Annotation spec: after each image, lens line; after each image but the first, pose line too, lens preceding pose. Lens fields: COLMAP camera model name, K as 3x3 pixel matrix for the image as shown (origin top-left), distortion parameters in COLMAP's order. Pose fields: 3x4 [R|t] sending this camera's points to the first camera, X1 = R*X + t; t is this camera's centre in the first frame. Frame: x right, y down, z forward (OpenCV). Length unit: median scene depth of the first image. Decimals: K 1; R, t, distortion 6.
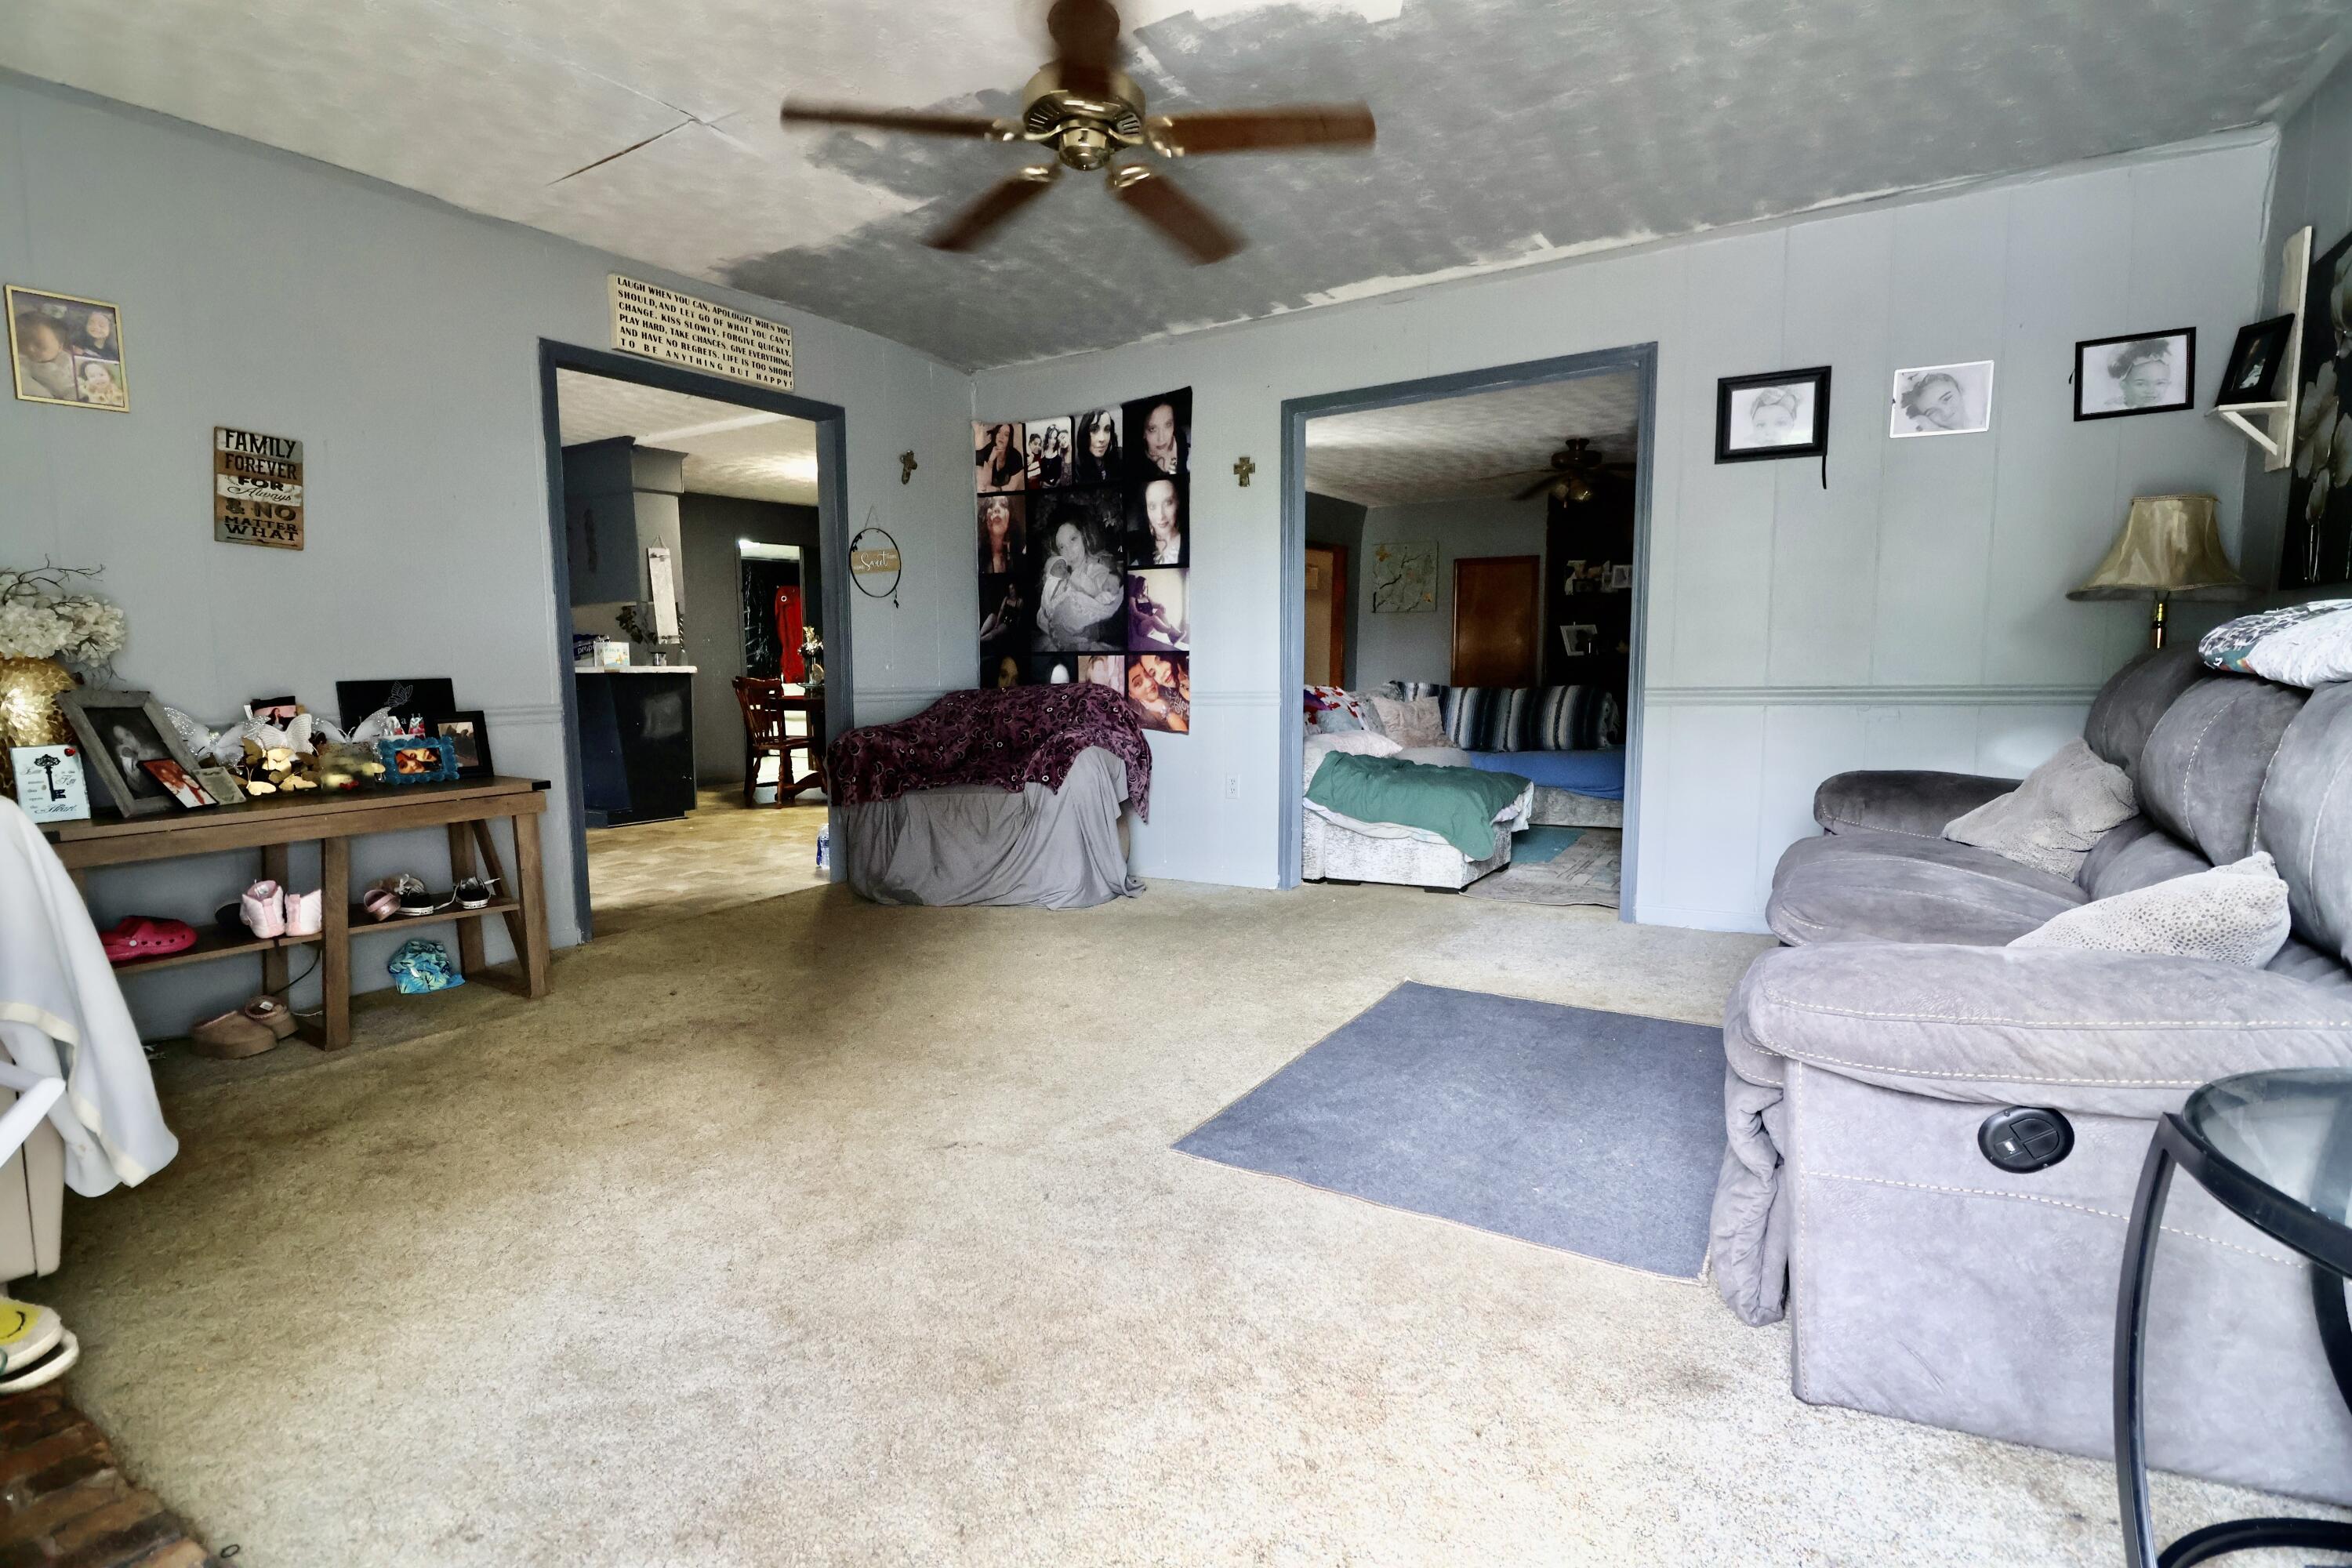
lens RADIAL K [[1086.1, 0, 1176.0], [0, 1086.1, 784.0], [0, 0, 1]] dist [-0.001433, -0.011454]
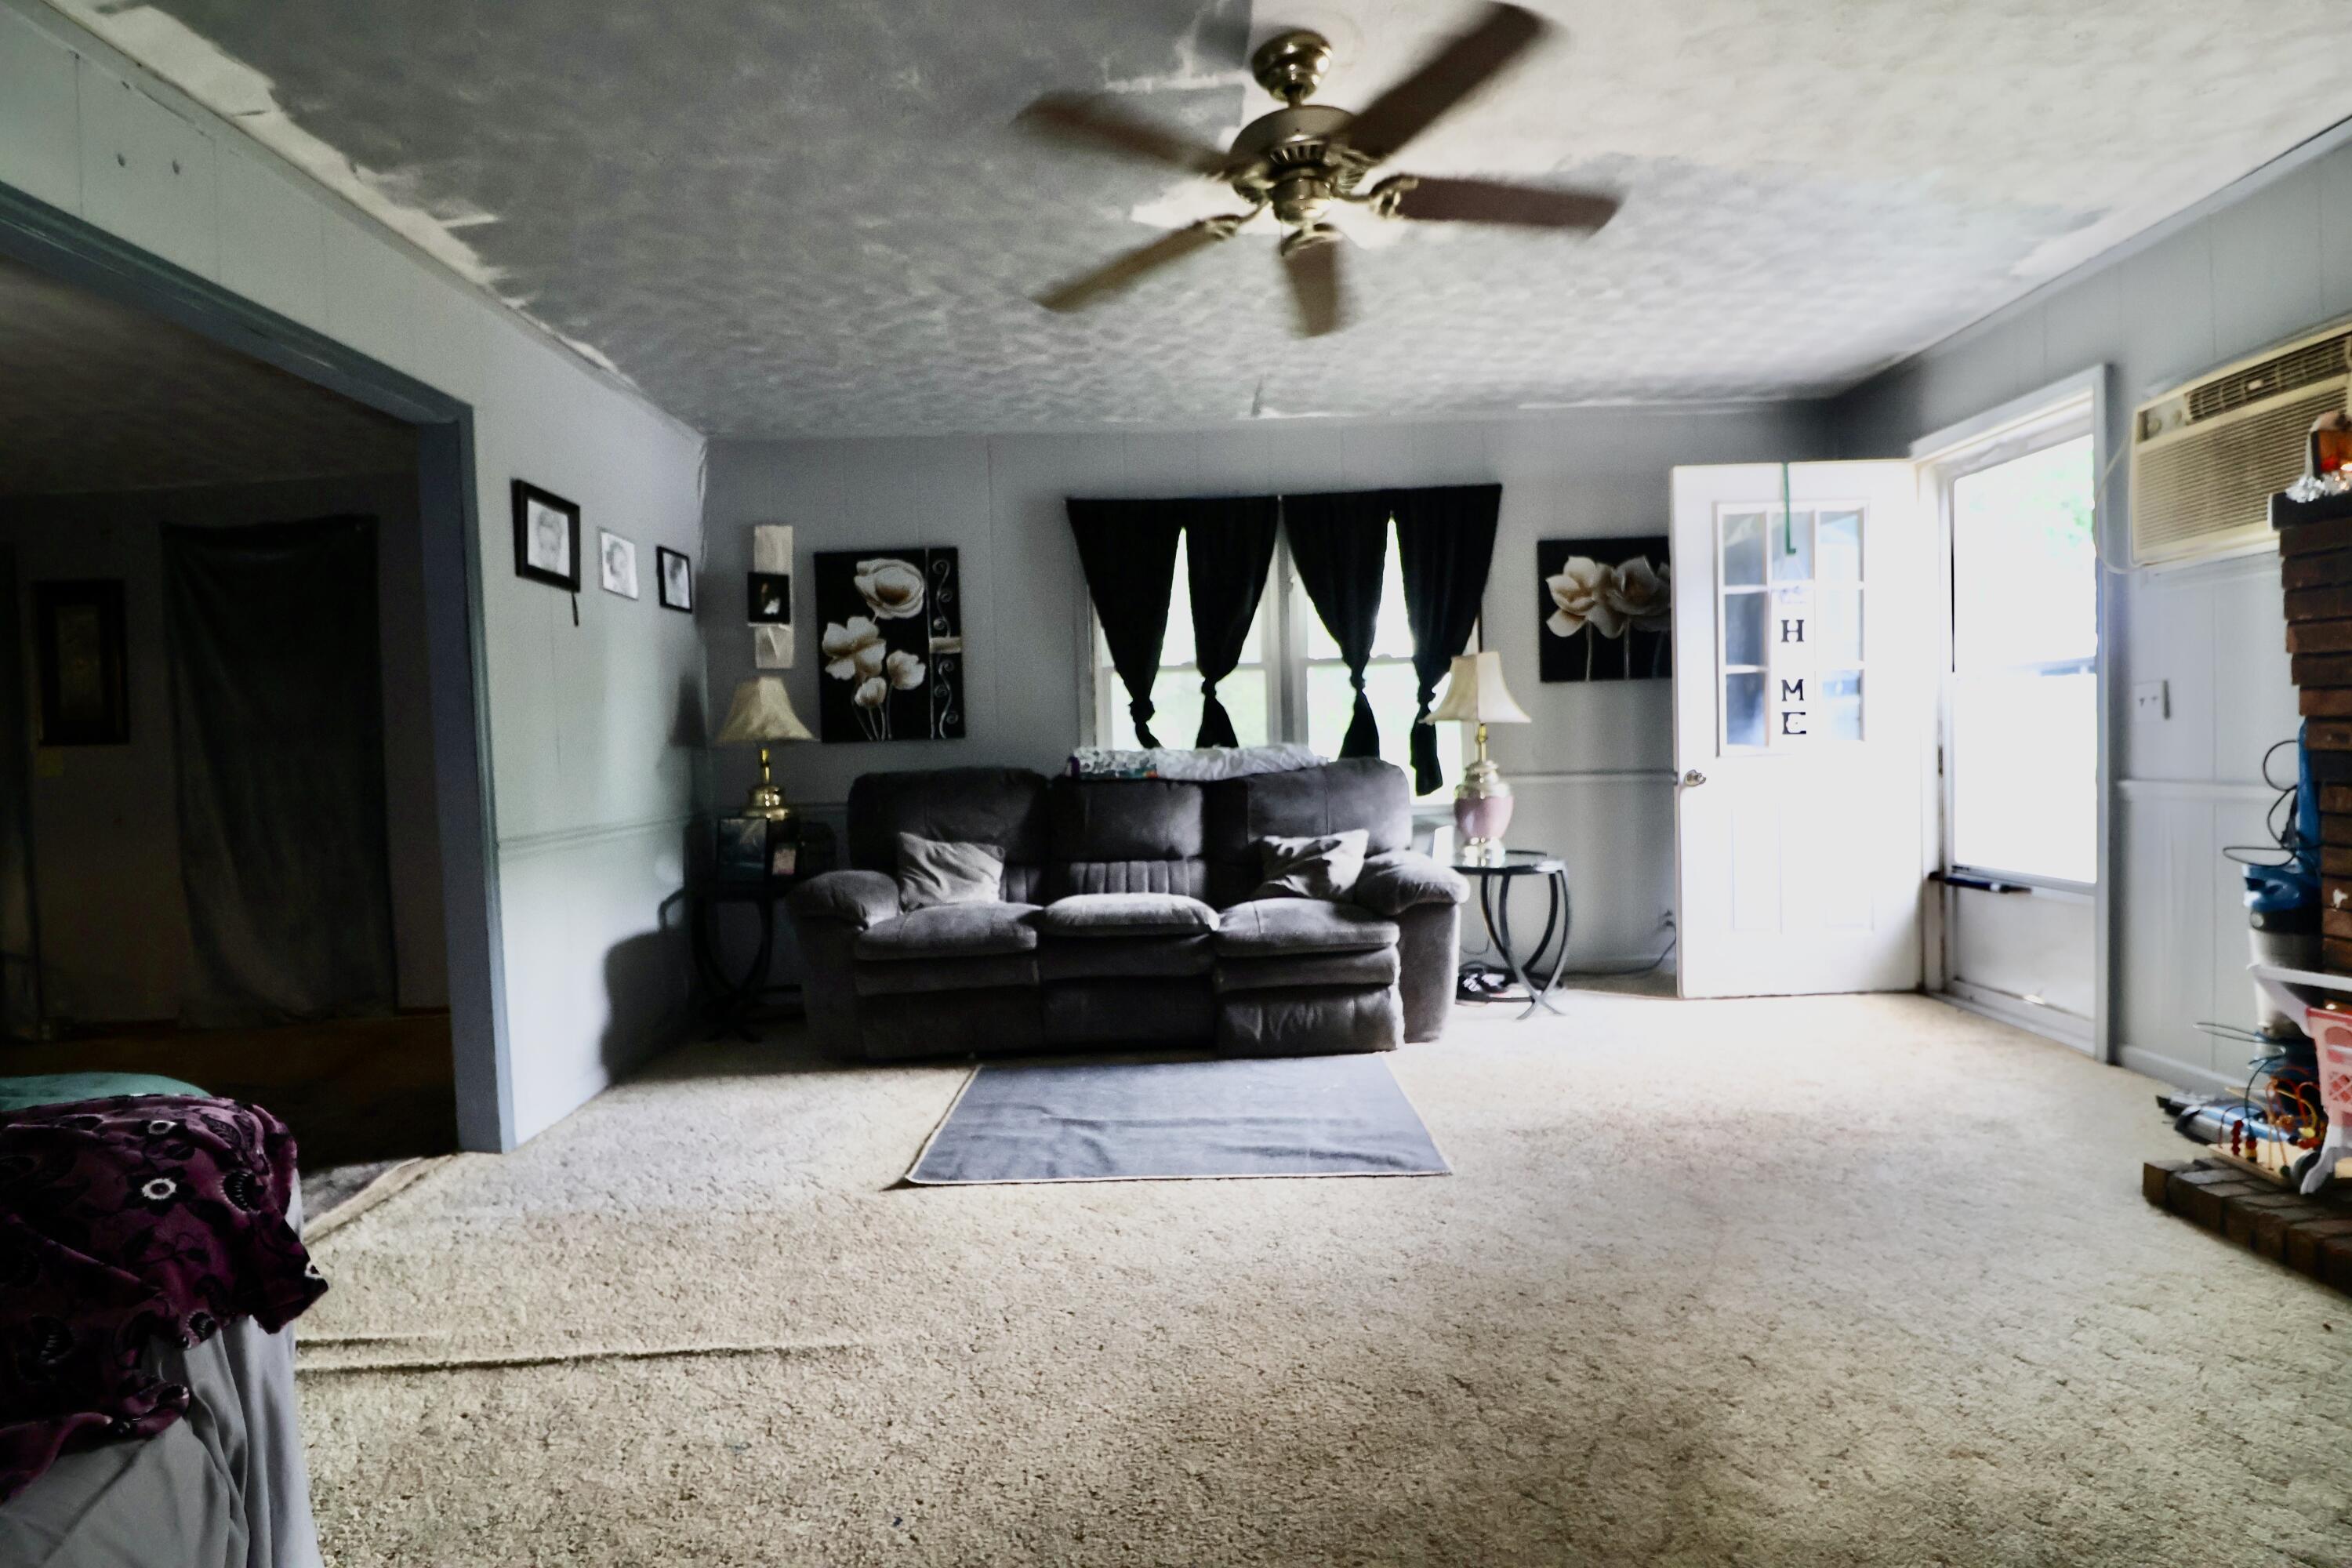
lens RADIAL K [[1086.1, 0, 1176.0], [0, 1086.1, 784.0], [0, 0, 1]] dist [-0.001433, -0.011454]
pose [[-0.505942, 0.005645, 0.862549, -0.523778], [0.139890, 0.987277, 0.075593, -0.129611], [-0.851148, 0.158908, -0.500294, 1.054531]]
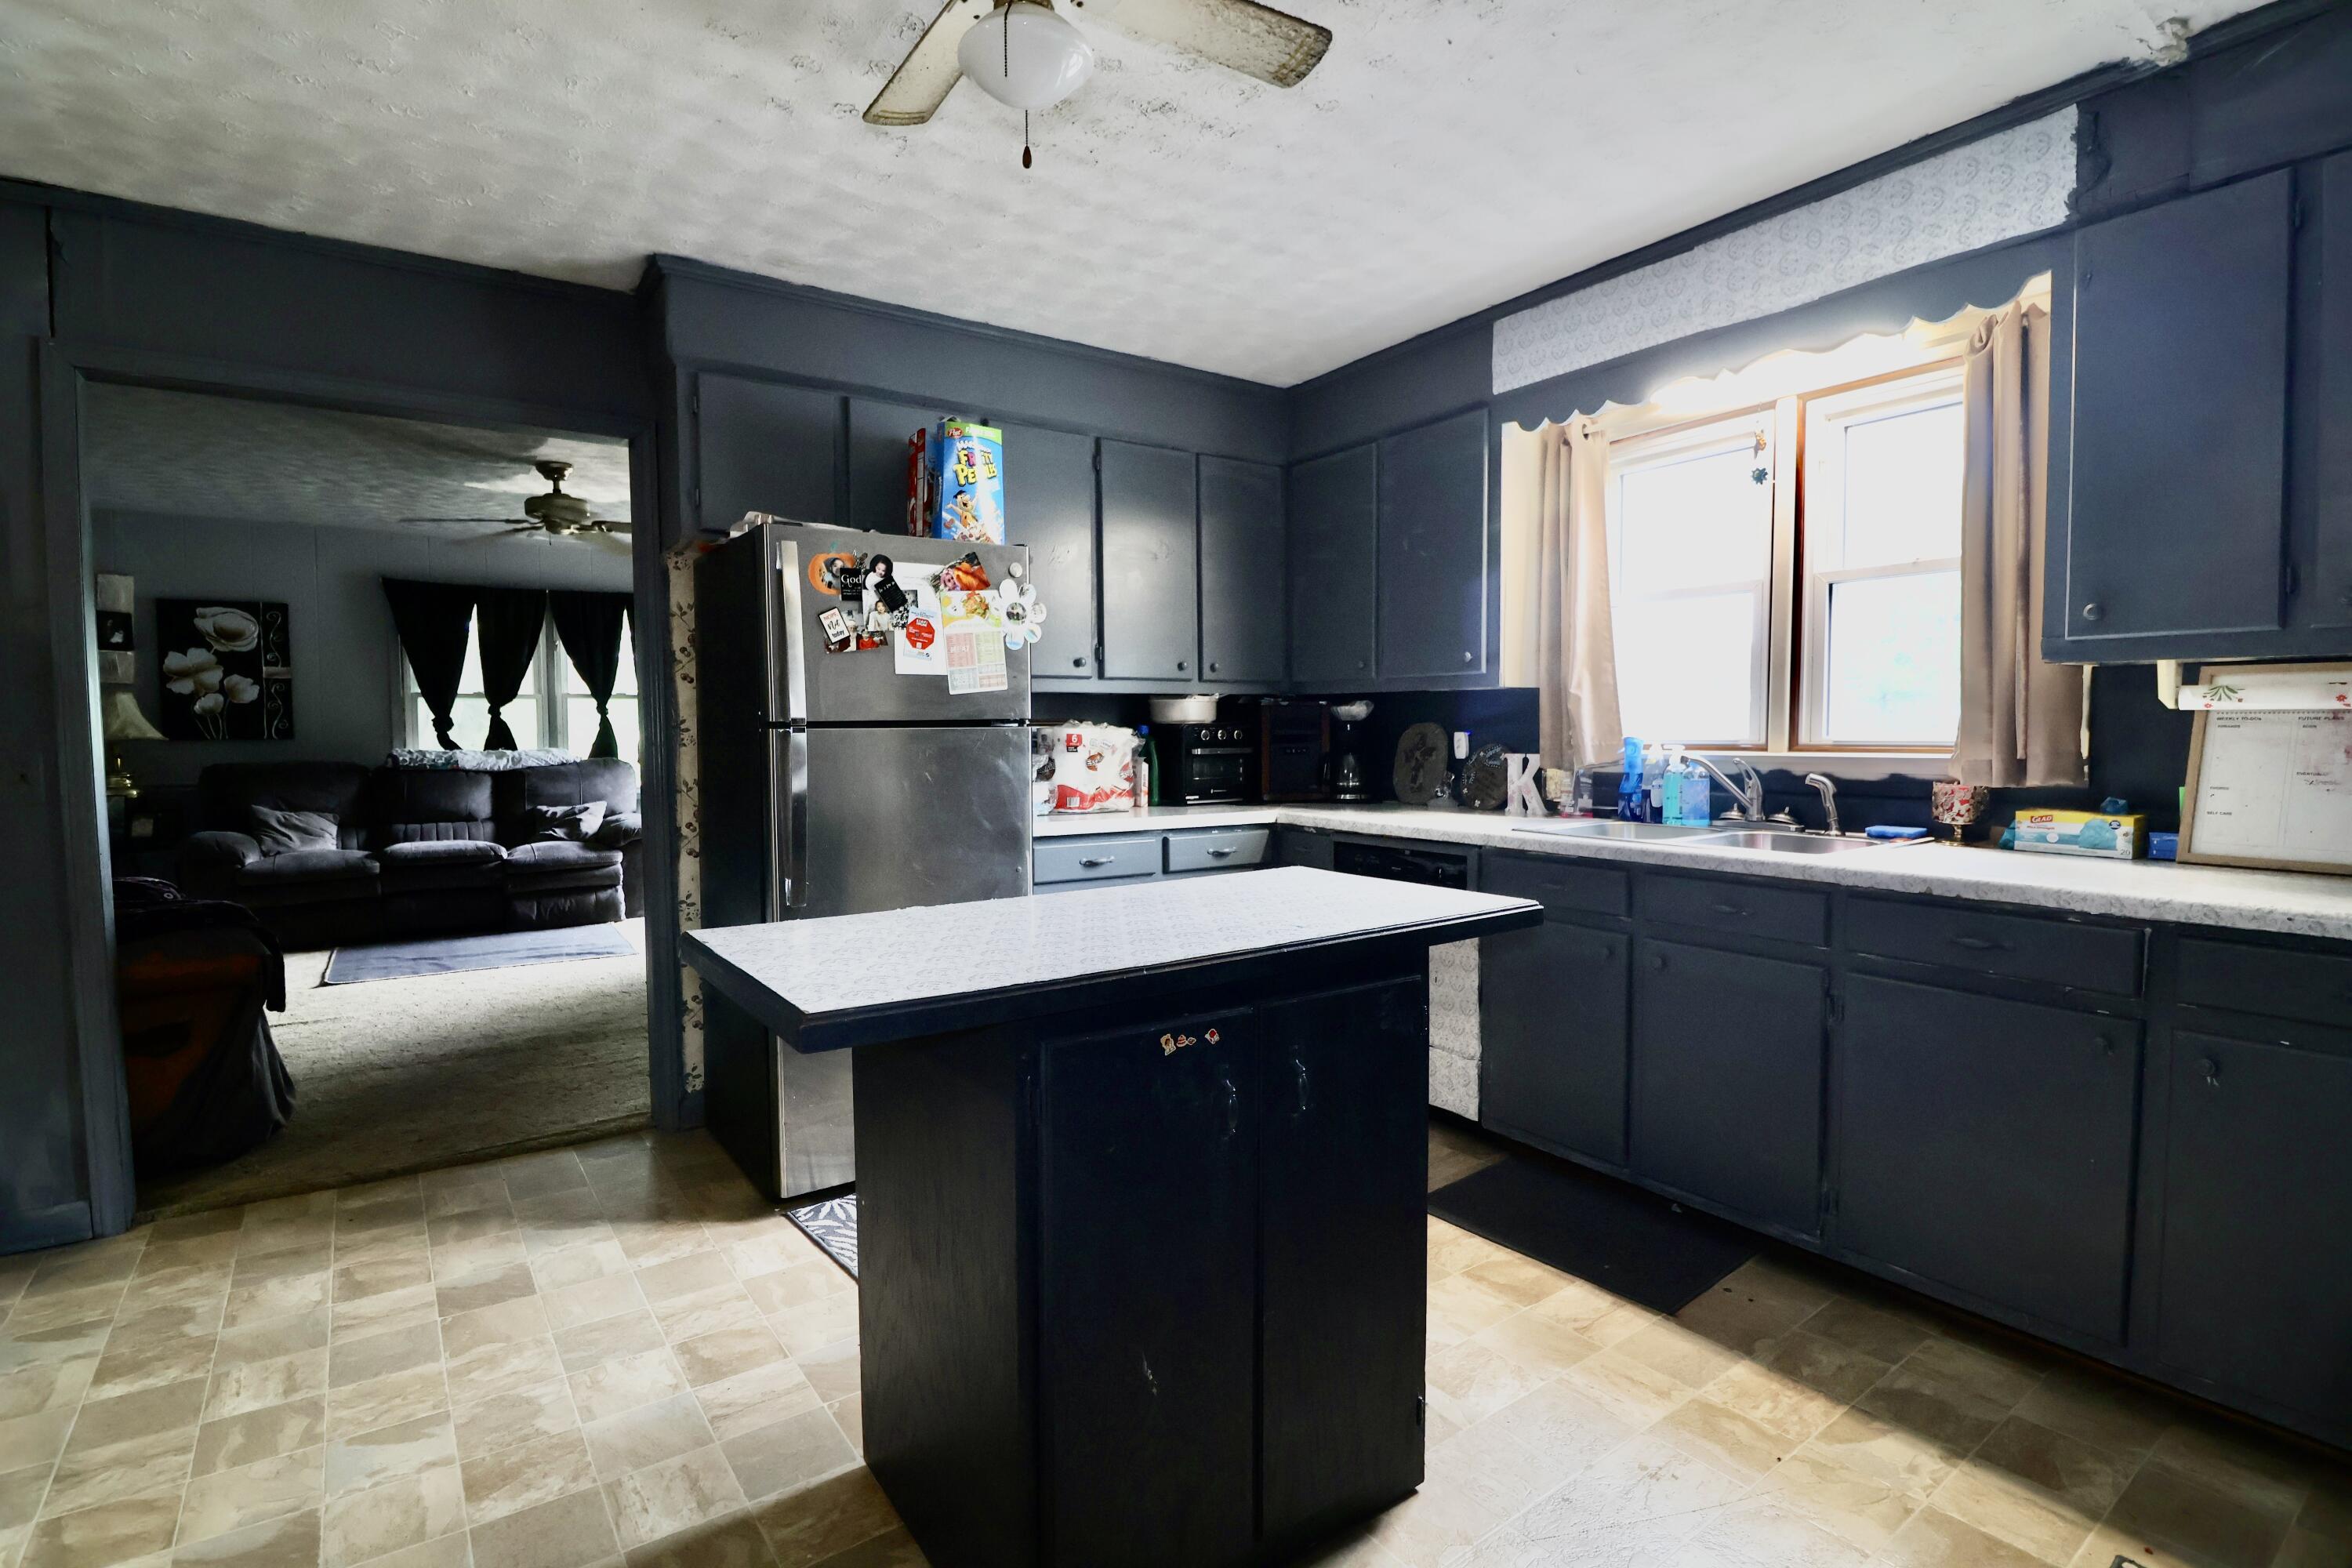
lens RADIAL K [[1108.4, 0, 1176.0], [0, 1108.4, 784.0], [0, 0, 1]] dist [-0.001454, -0.012732]
pose [[-0.913484, -0.005100, 0.406843, -1.375616], [0.061950, 0.986520, 0.151464, -0.234103], [-0.402131, 0.163564, -0.900854, 1.687652]]
